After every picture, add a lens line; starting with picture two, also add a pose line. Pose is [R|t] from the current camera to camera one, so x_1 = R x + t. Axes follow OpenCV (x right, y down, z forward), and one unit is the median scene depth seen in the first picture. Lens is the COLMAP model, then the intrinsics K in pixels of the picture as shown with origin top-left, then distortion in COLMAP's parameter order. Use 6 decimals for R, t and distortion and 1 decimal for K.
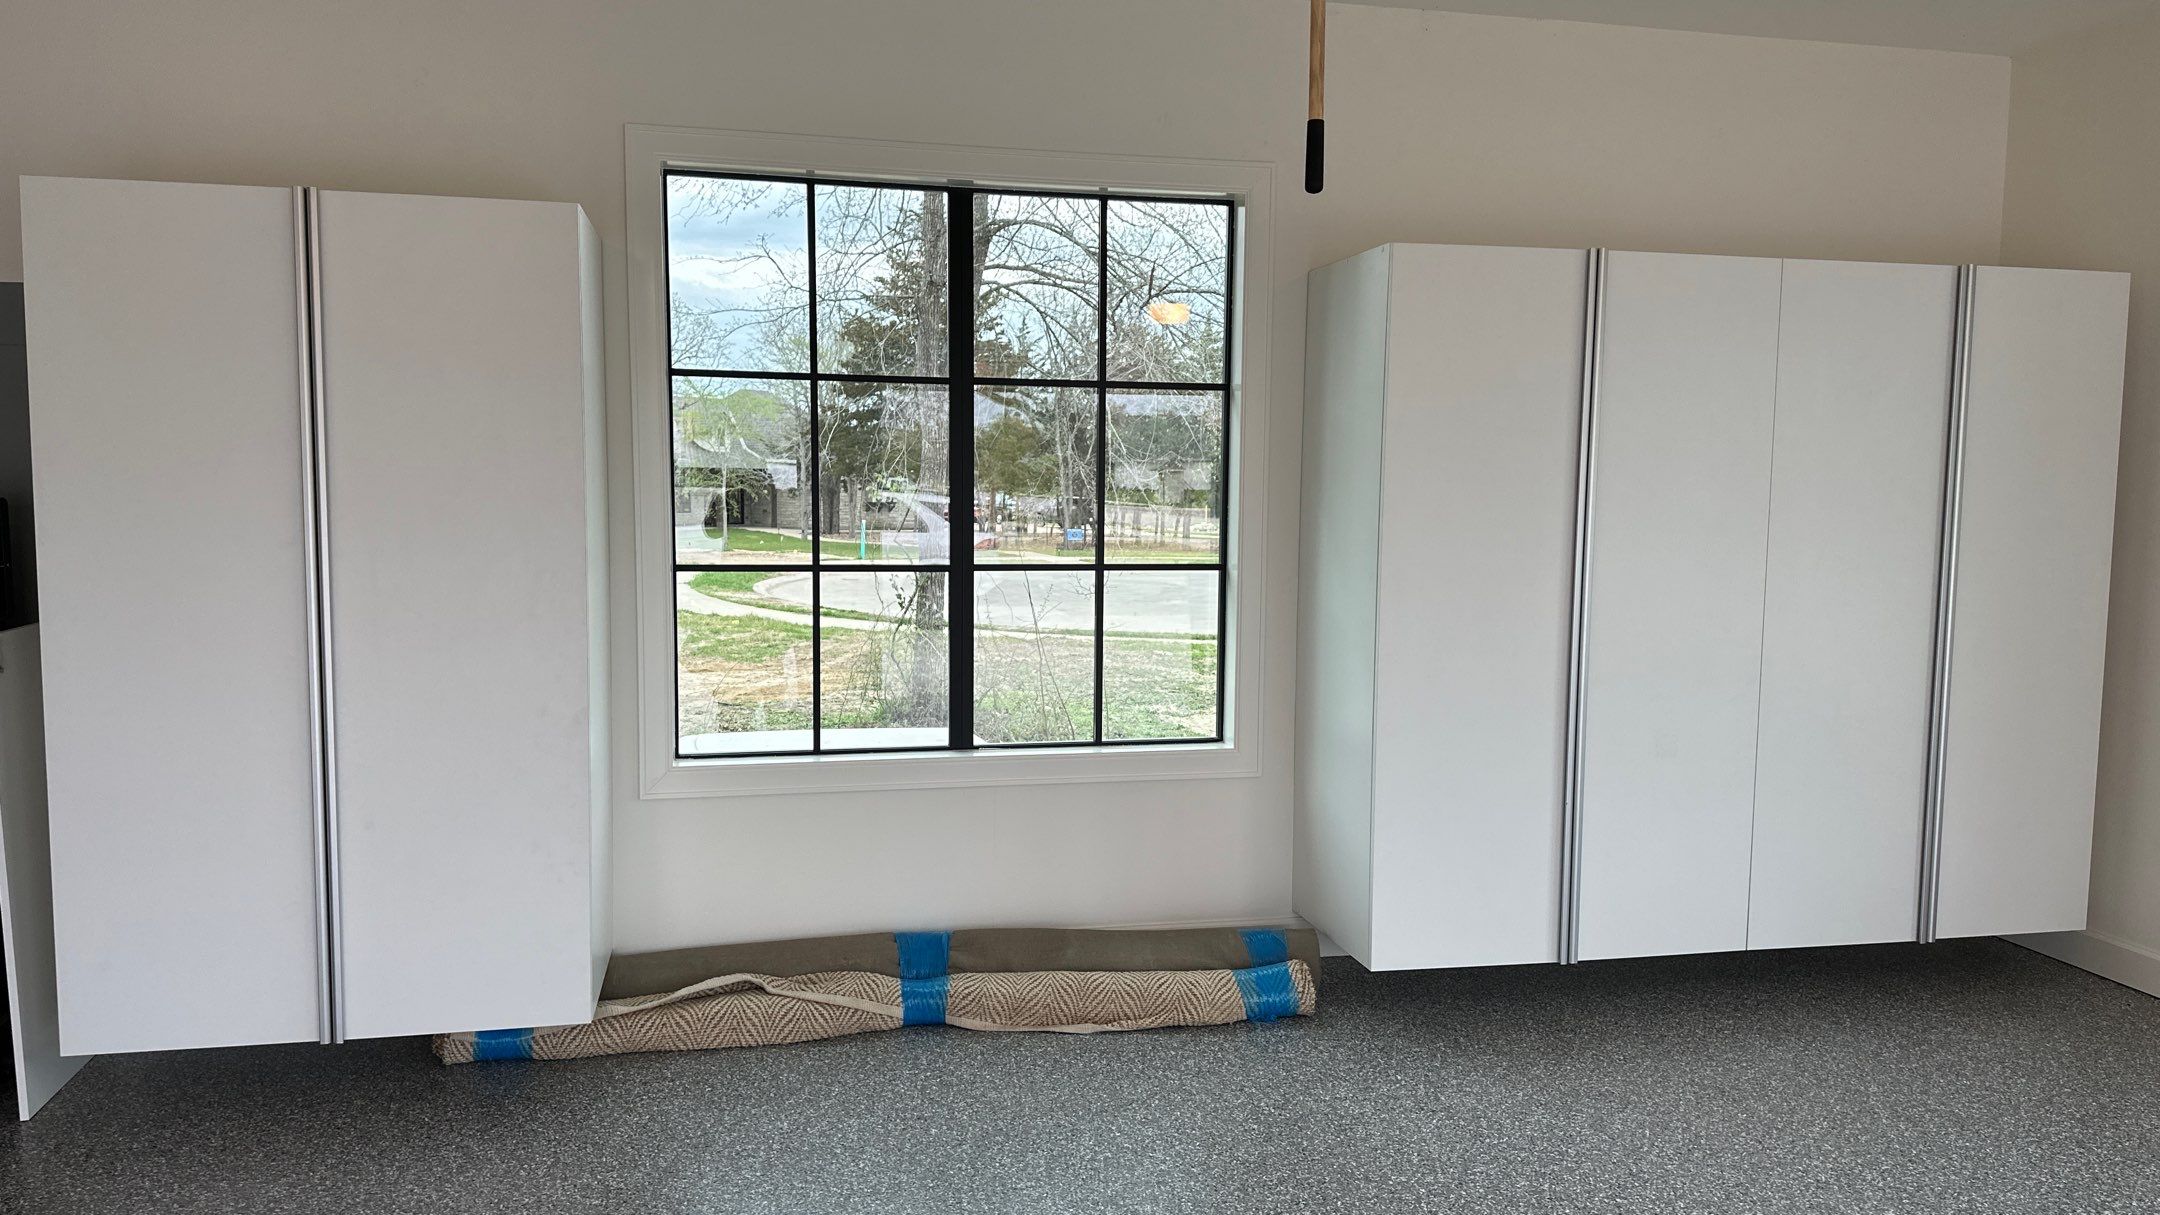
lens RADIAL K [[1496.3, 0, 1083.2], [0, 1496.3, 611.7], [0, 0, 1]] dist [0.122730, -0.178988]
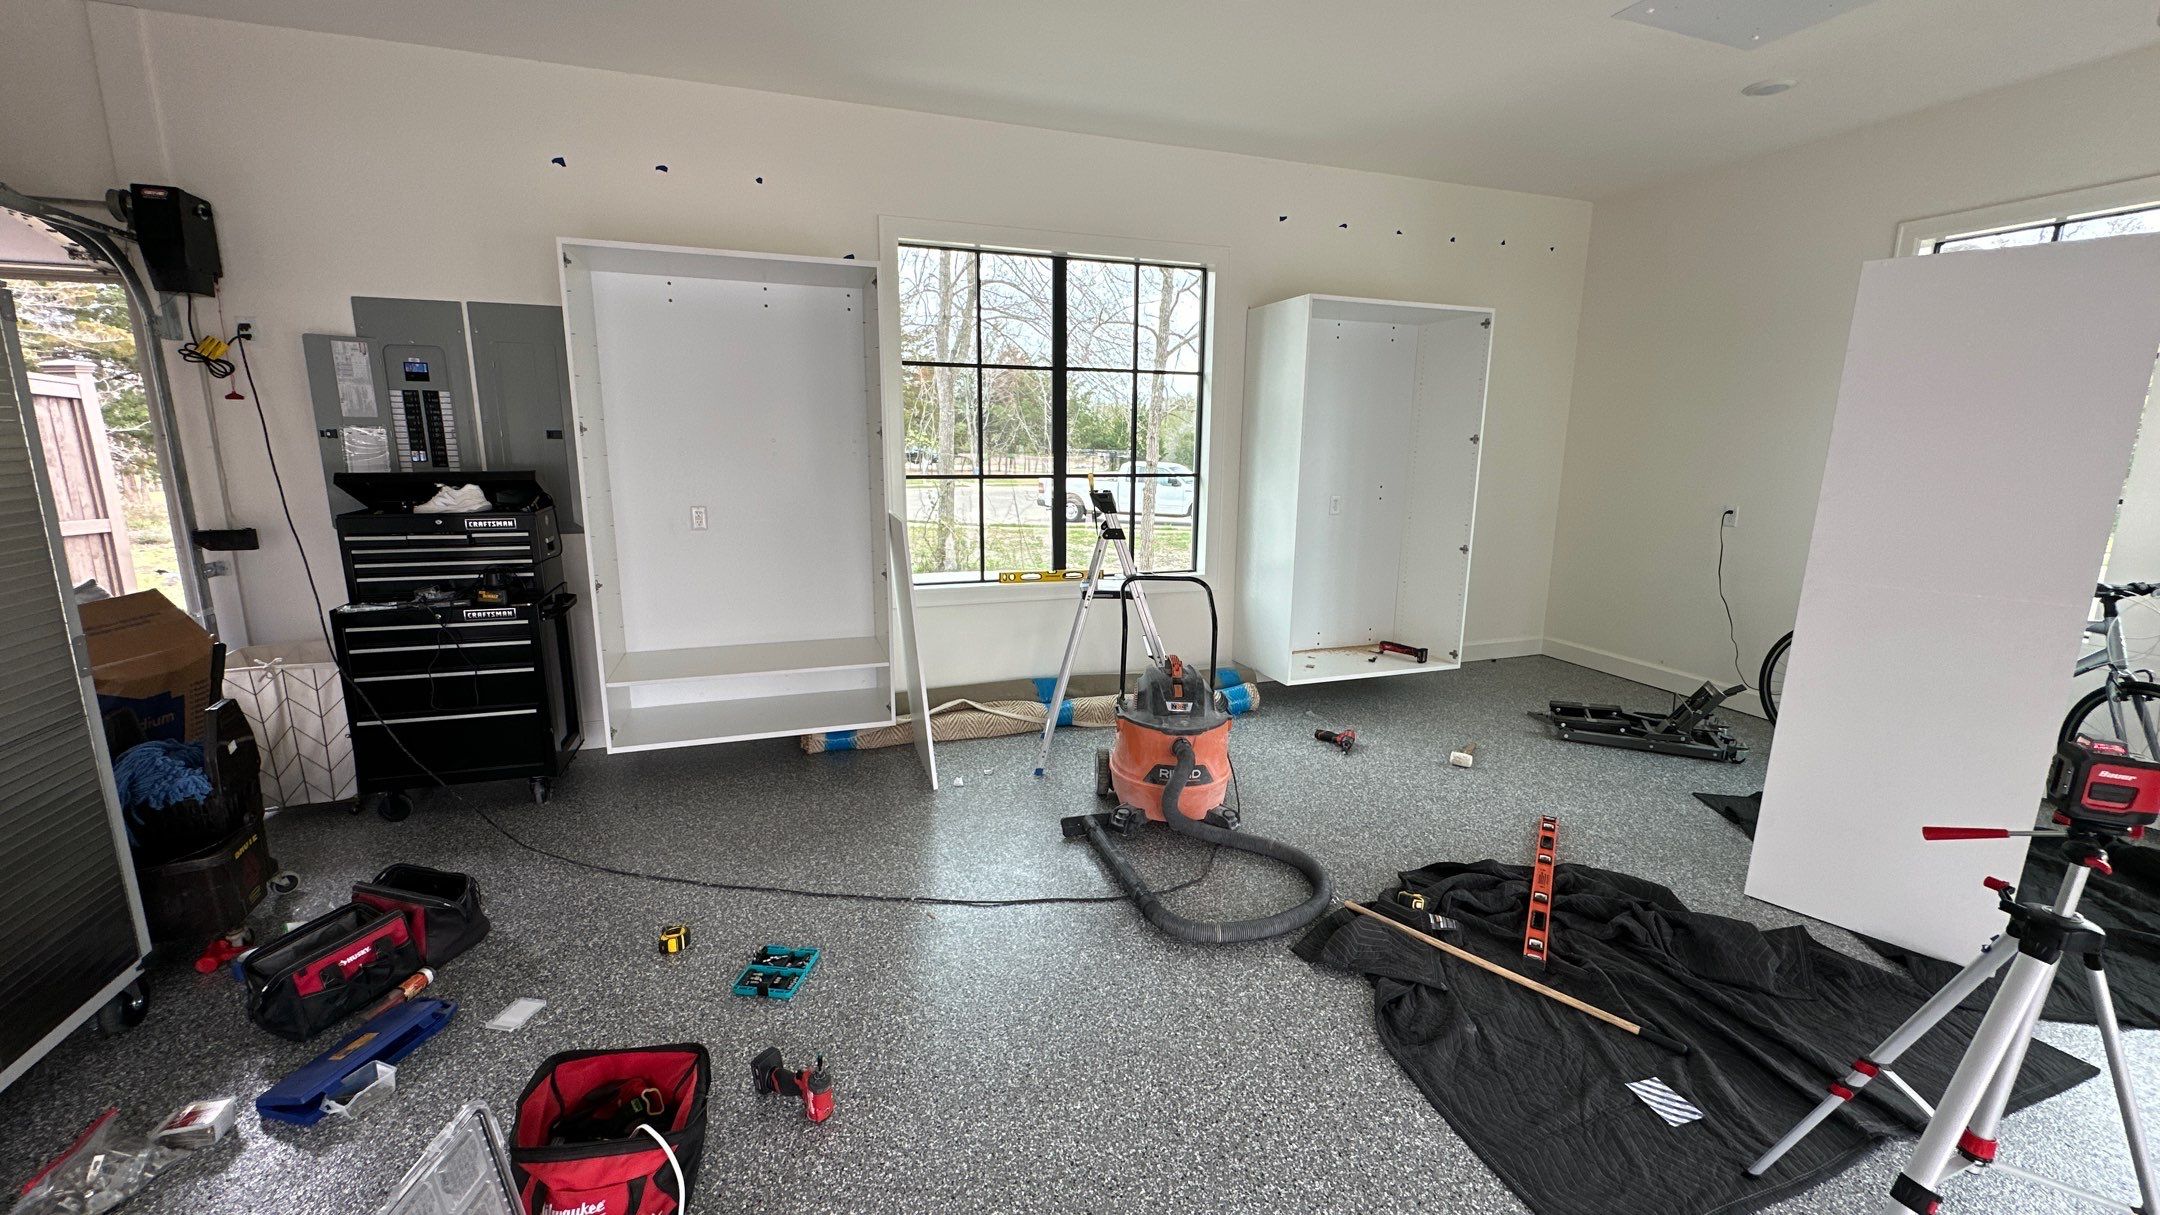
lens RADIAL K [[858.3, 0, 1080.0], [0, 858.3, 607.5], [0, 0, 1]] dist [-0.000509, 0.000600]
pose [[0.991805, -0.027120, 0.124847, -0.200588], [0.013699, 0.994151, 0.107128, 0.017776], [-0.127022, -0.104540, 0.986376, -0.025839]]
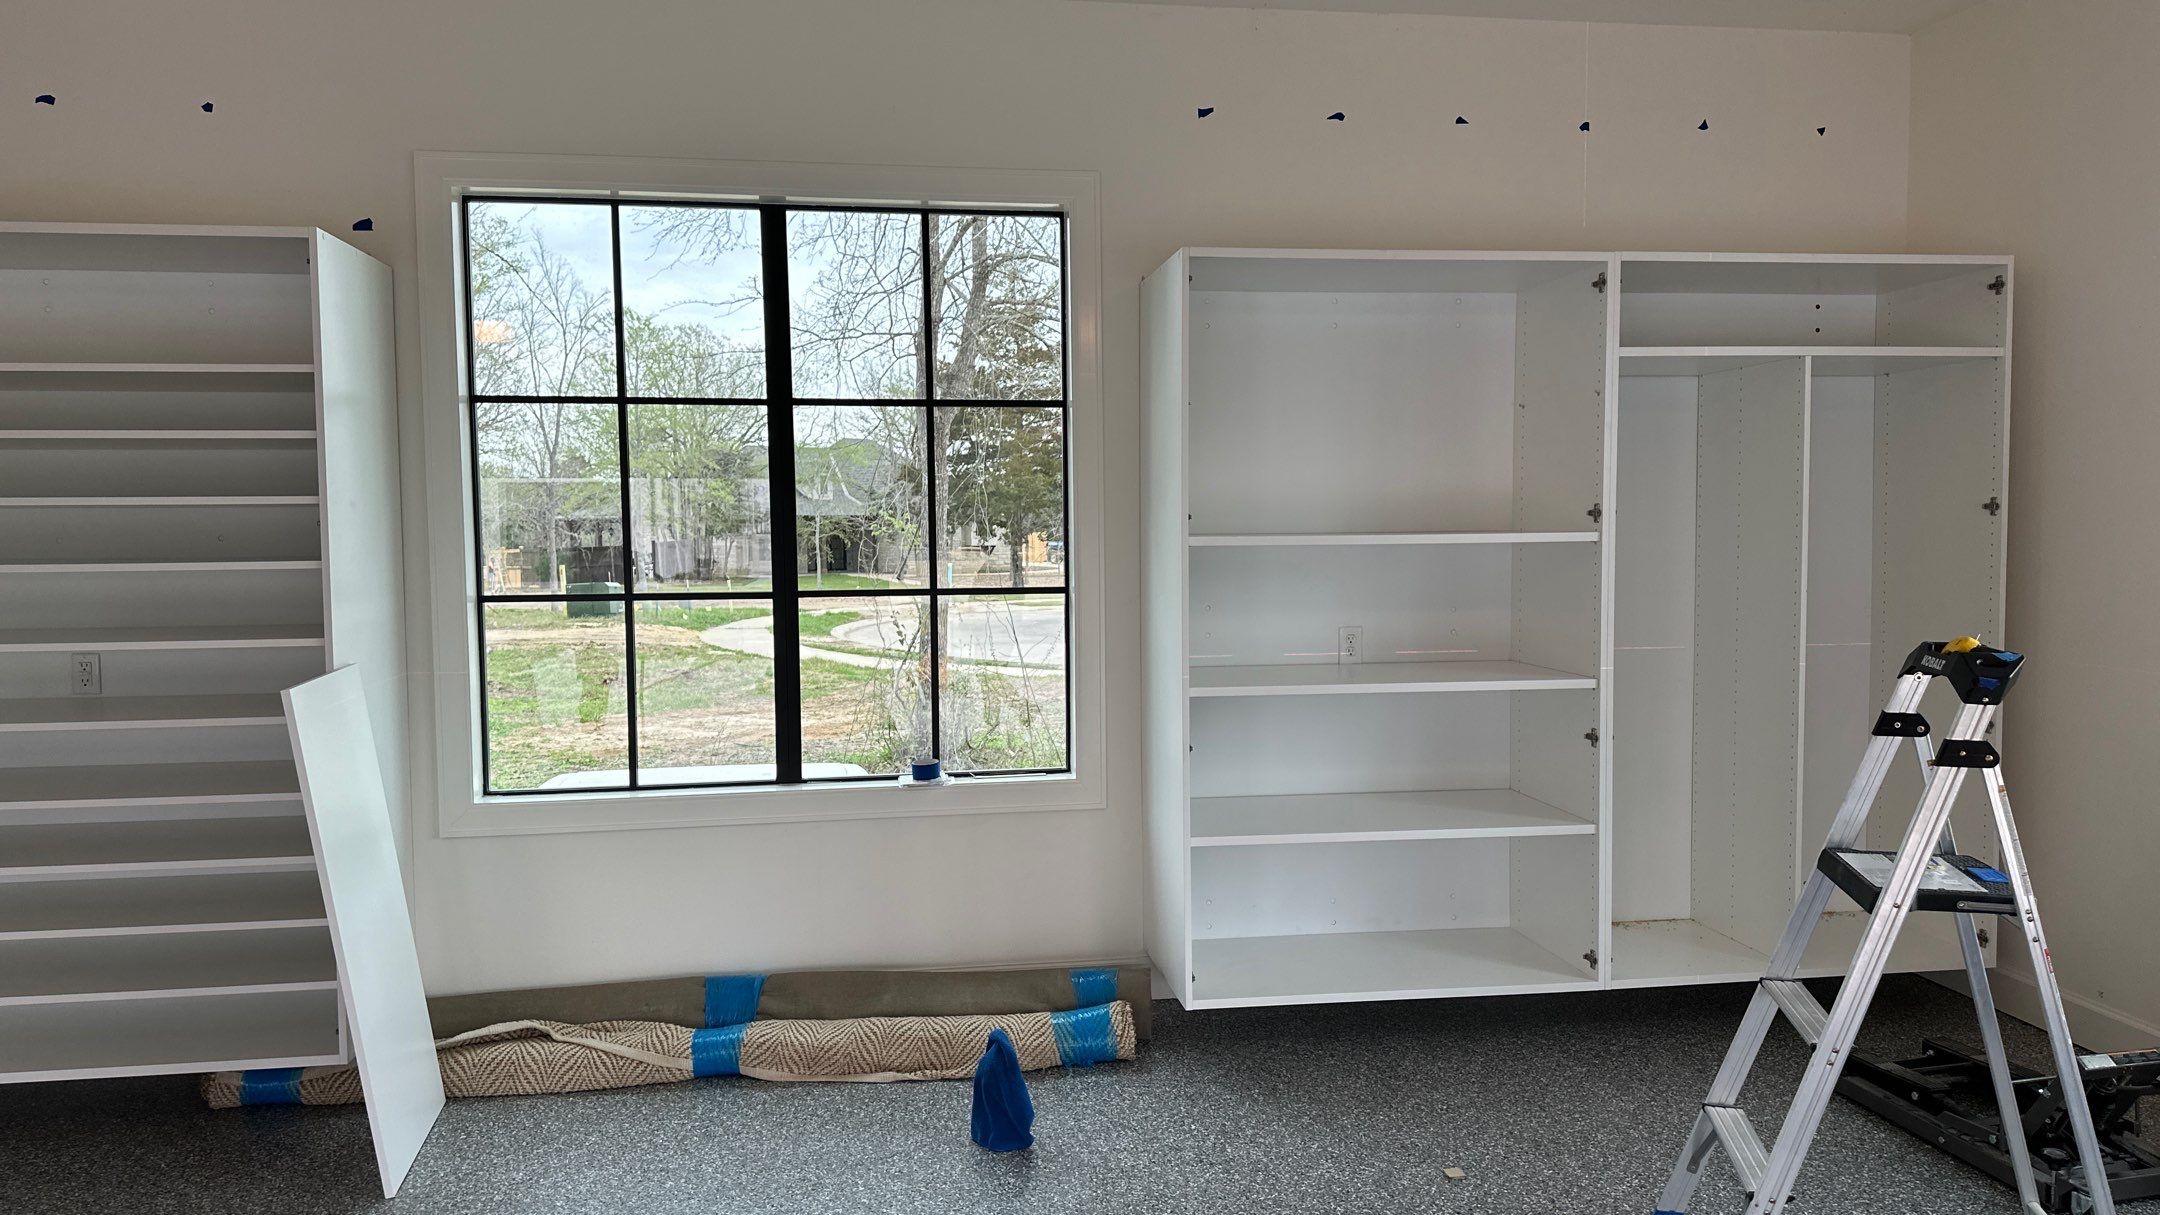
lens RADIAL K [[1507.3, 0, 1098.4], [0, 1507.3, 606.9], [0, 0, 1]] dist [0.125380, -0.152961]
pose [[0.997635, -0.016288, -0.066783, 0.197555], [0.014166, 0.999383, -0.032132, 0.013770], [0.067266, 0.031110, 0.997250, 0.040816]]
